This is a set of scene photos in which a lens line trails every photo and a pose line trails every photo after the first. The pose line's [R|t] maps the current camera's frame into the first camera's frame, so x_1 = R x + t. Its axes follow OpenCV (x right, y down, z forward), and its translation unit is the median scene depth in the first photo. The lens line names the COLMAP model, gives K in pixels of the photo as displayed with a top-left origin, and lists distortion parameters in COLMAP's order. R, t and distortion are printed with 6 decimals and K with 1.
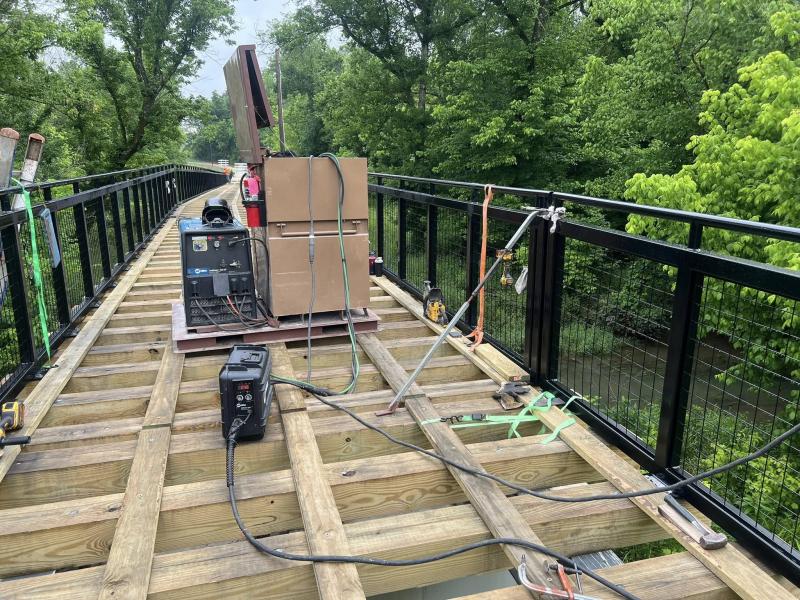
lens RADIAL K [[599.8, 0, 400.0], [0, 599.8, 300.0], [0, 0, 1]] dist [-0.043508, 0.042796]
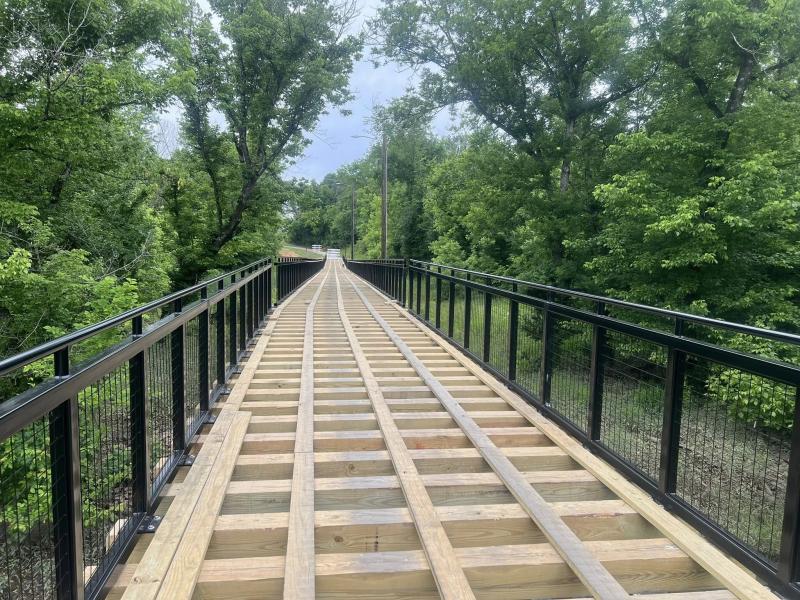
lens RADIAL K [[599.8, 0, 400.0], [0, 599.8, 300.0], [0, 0, 1]] dist [-0.043508, 0.042796]
pose [[0.990067, 0.028653, -0.137642, -0.063364], [-0.047764, 0.989333, -0.137618, -0.043287], [0.132231, 0.142825, 0.980875, 0.159160]]
